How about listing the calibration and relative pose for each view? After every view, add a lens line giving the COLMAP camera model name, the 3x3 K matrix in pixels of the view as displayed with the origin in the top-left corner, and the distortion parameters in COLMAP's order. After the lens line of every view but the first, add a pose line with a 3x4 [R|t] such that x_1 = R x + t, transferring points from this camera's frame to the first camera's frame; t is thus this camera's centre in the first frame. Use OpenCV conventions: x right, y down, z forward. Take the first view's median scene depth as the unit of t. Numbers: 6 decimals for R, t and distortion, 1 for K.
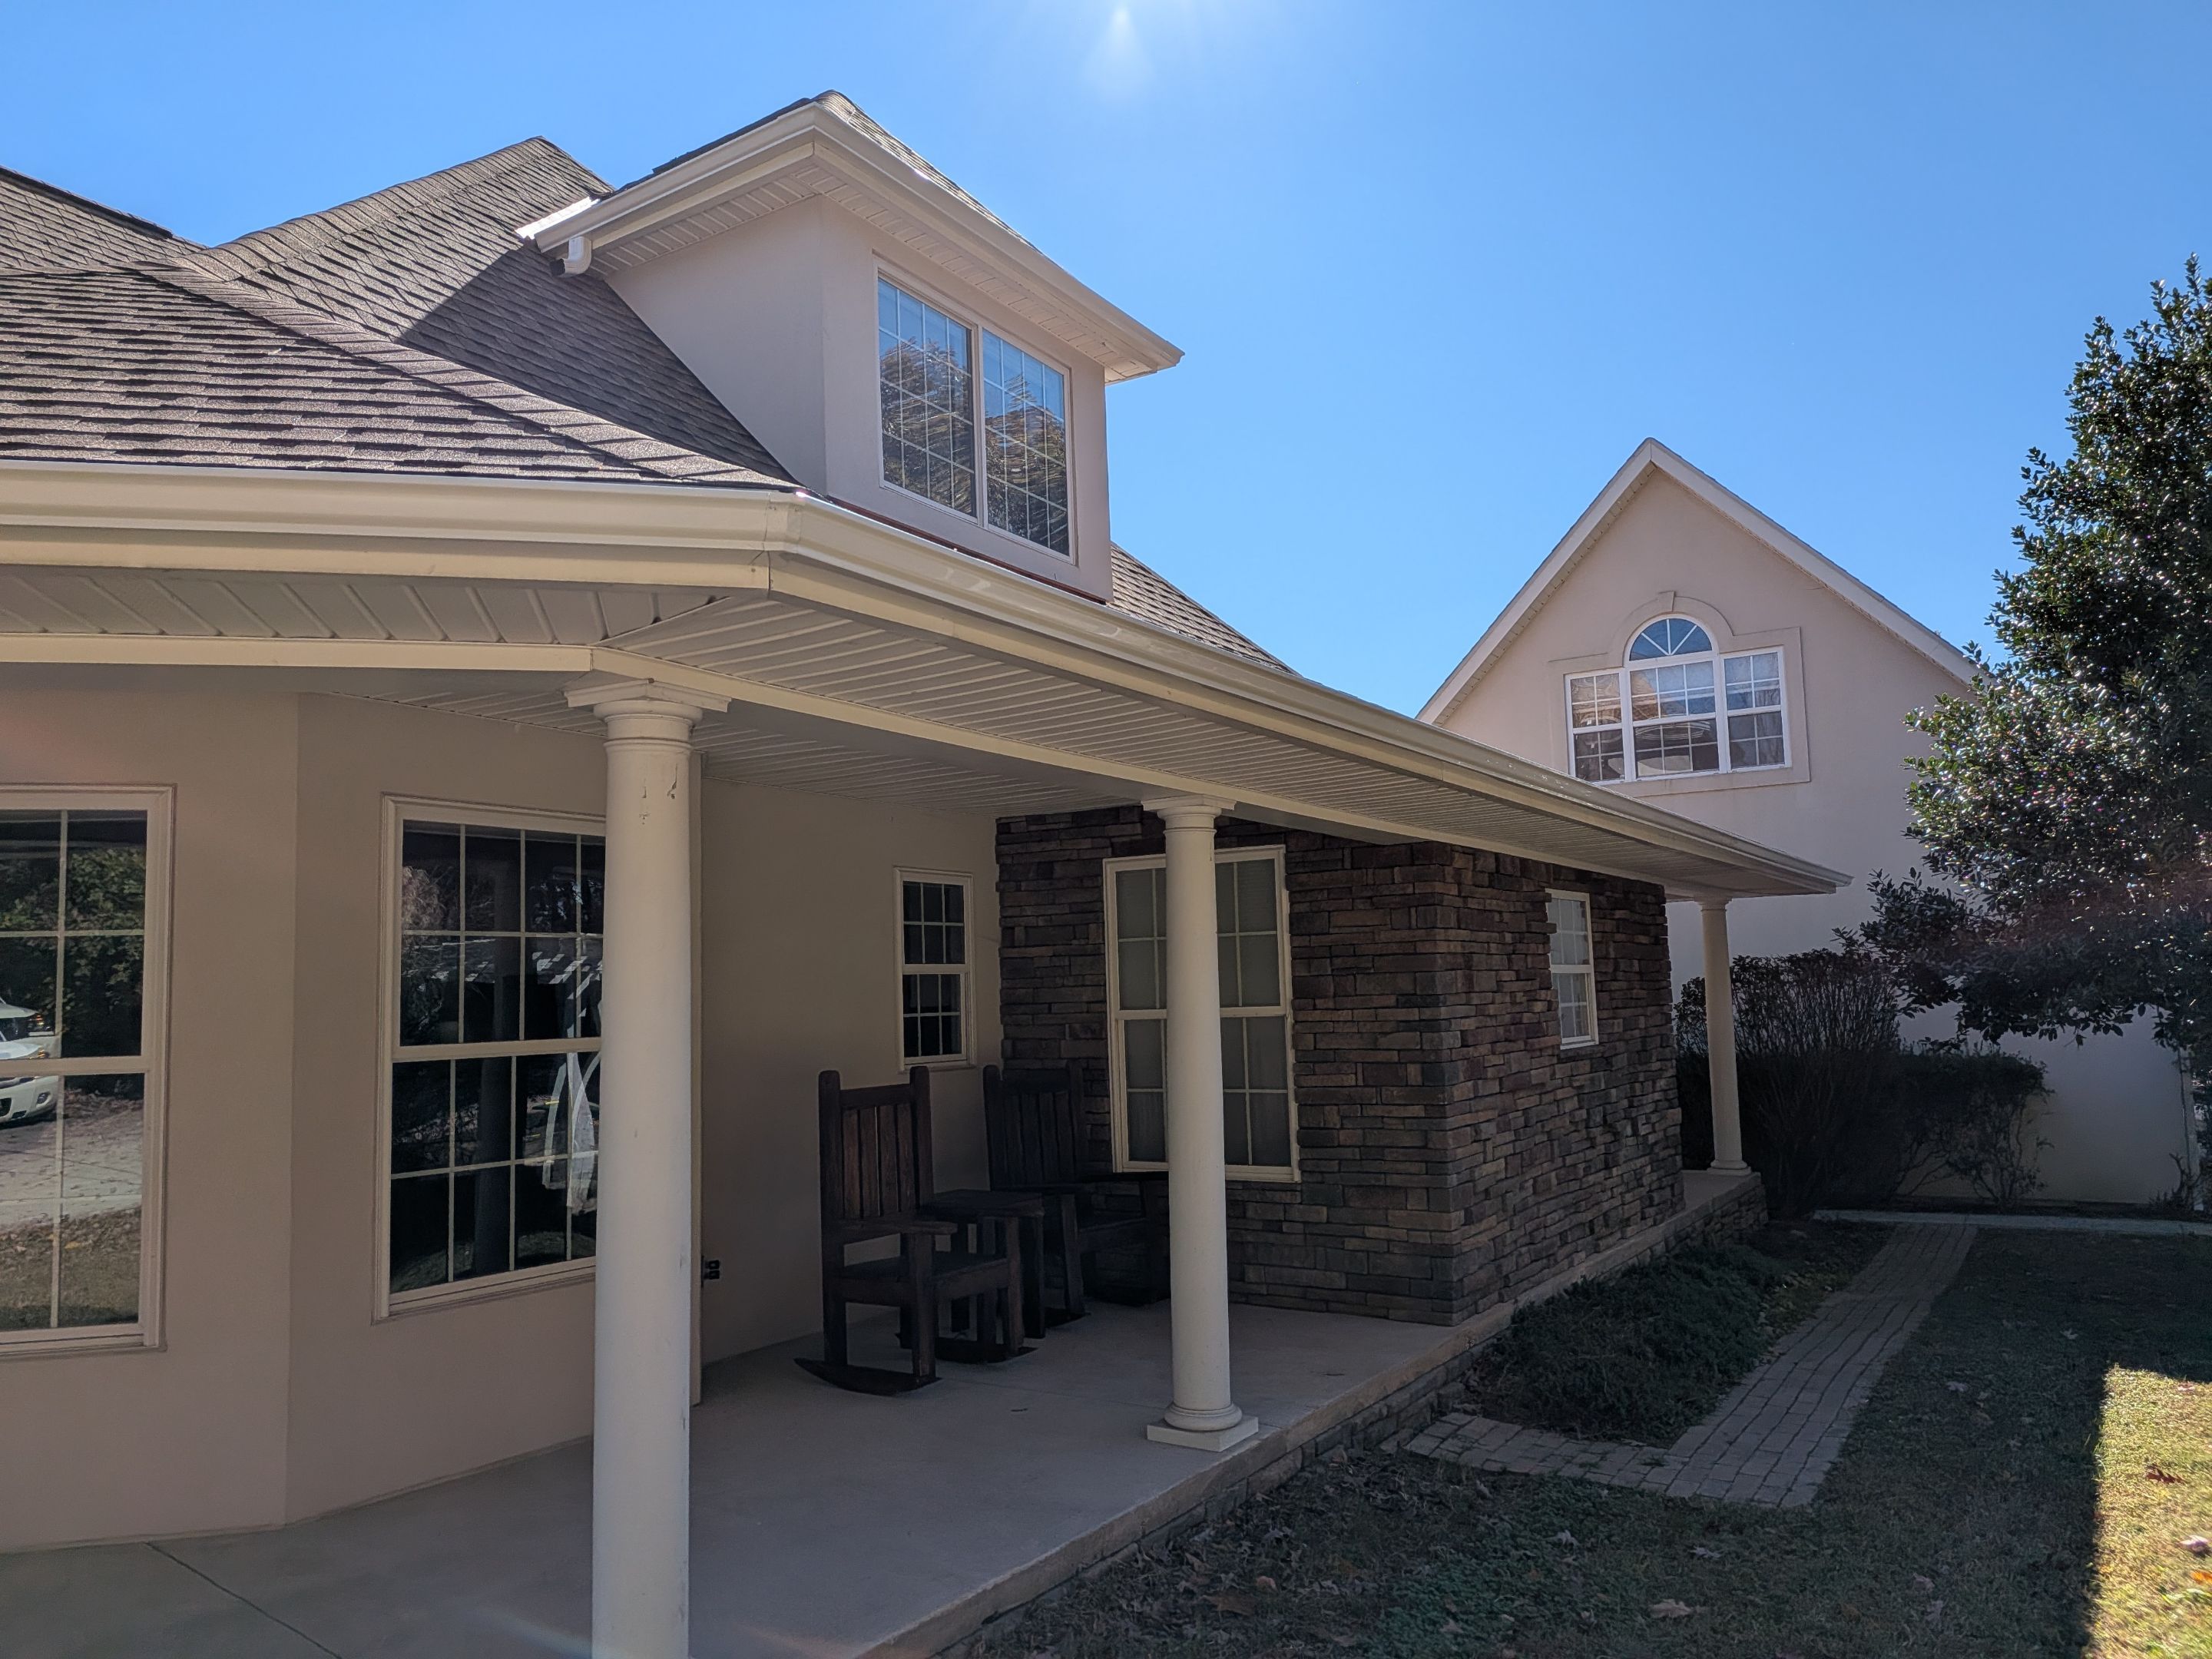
lens RADIAL K [[1564.6, 0, 1041.1], [0, 1564.6, 837.3], [0, 0, 1]] dist [0.023579, -0.035413]
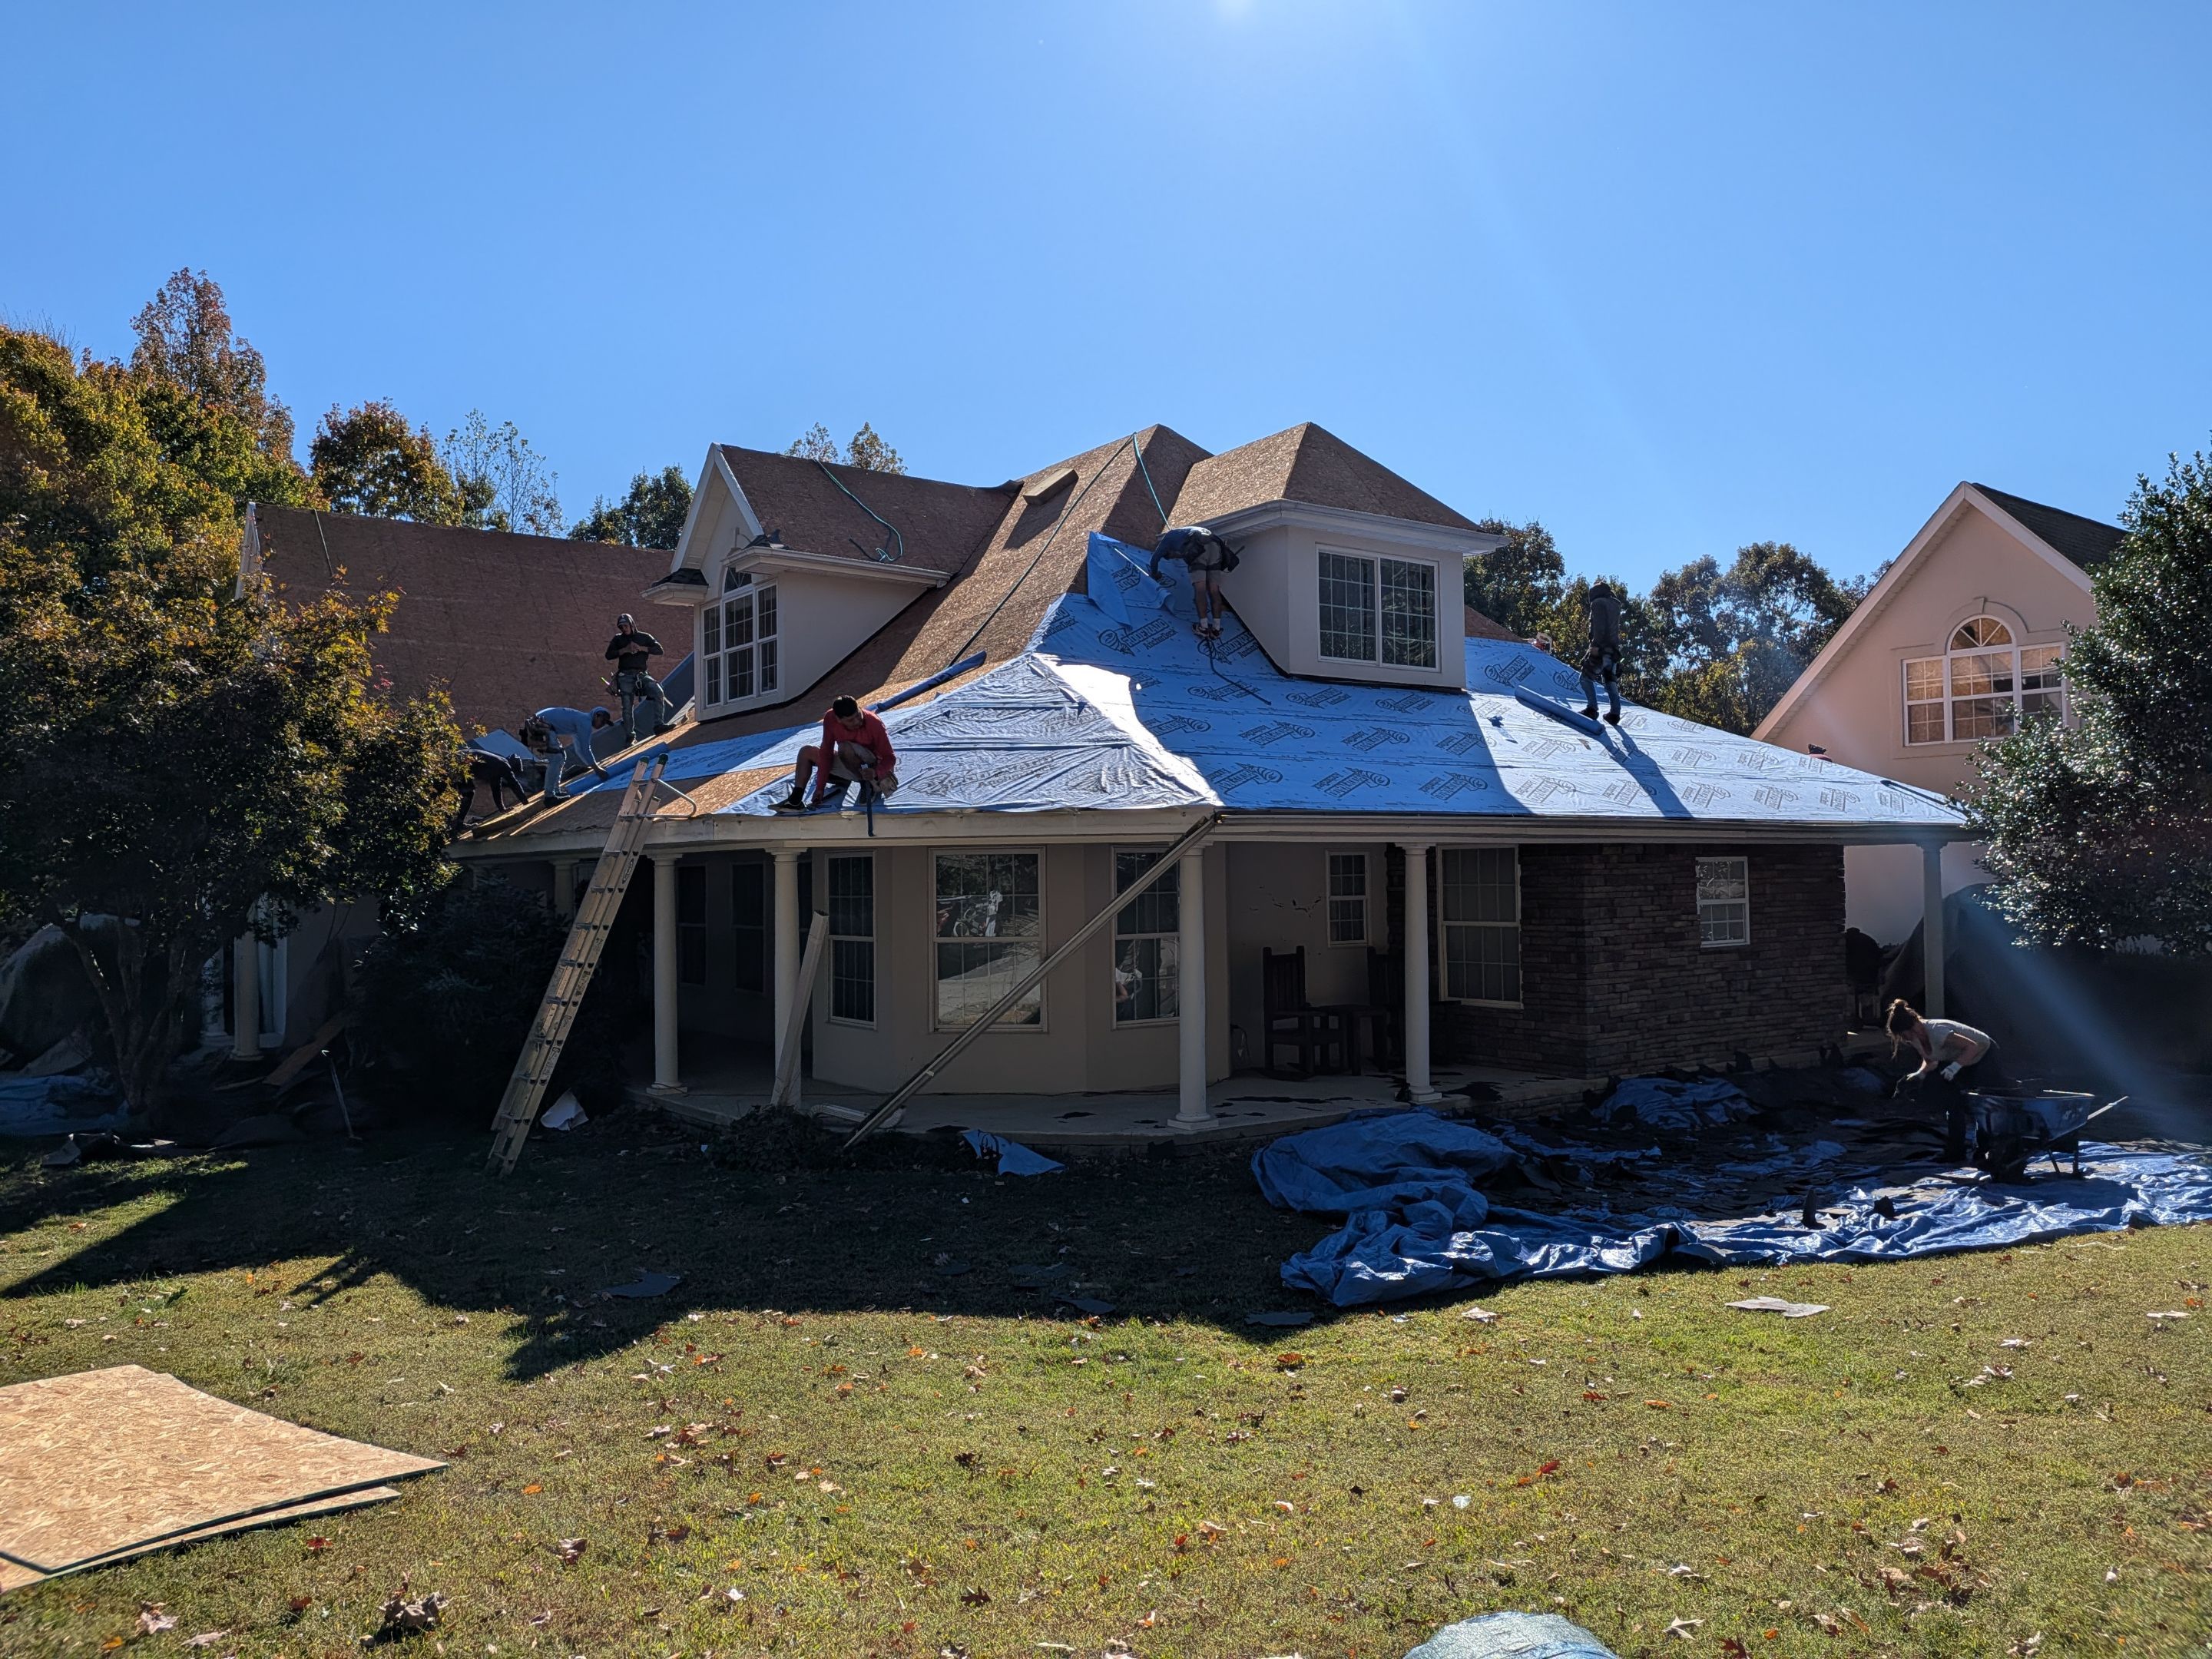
lens RADIAL K [[1564.6, 0, 1108.5], [0, 1564.6, 828.0], [0, 0, 1]] dist [0.023579, -0.035413]
pose [[0.943070, 0.001321, -0.332591, 0.300109], [0.024436, 0.997014, 0.073249, -0.157074], [0.331695, -0.077206, 0.940222, -0.954932]]
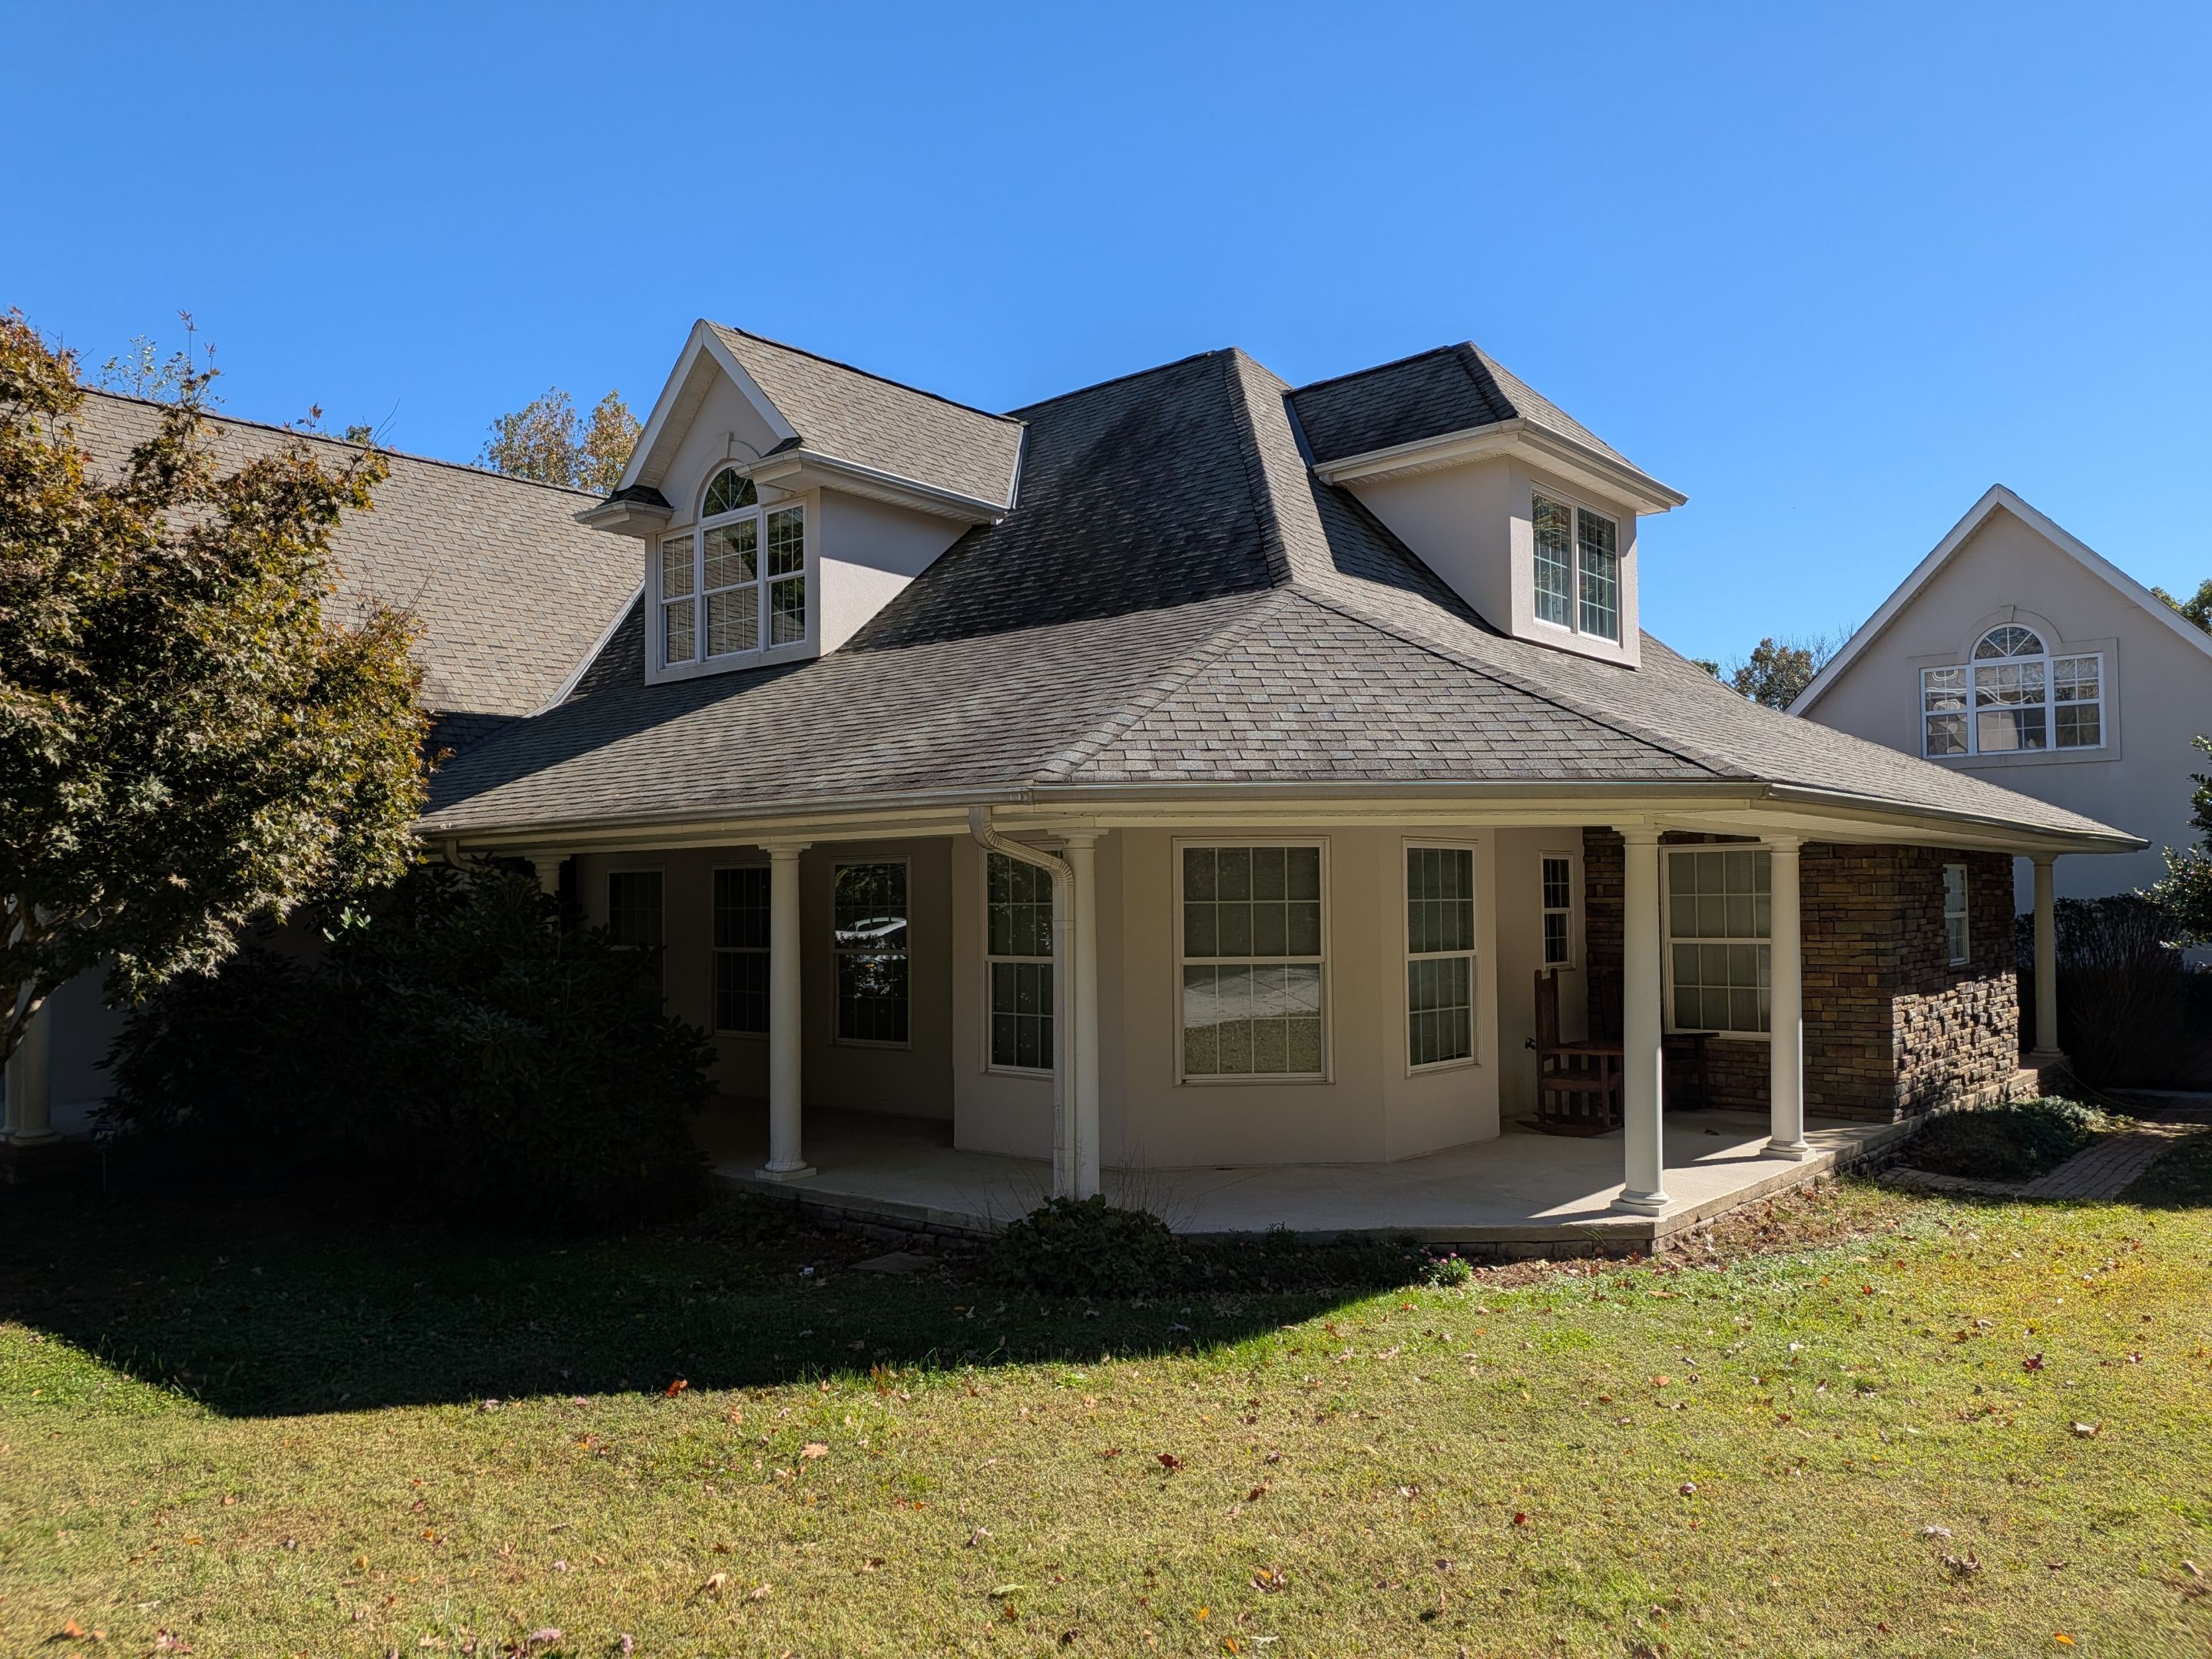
lens RADIAL K [[1564.6, 0, 1092.6], [0, 1564.6, 823.8], [0, 0, 1]] dist [0.023579, -0.035413]
pose [[0.992727, 0.011010, -0.119880, -0.352088], [-0.004291, 0.998413, 0.056160, -0.097665], [0.120308, -0.055237, 0.991199, -0.692085]]
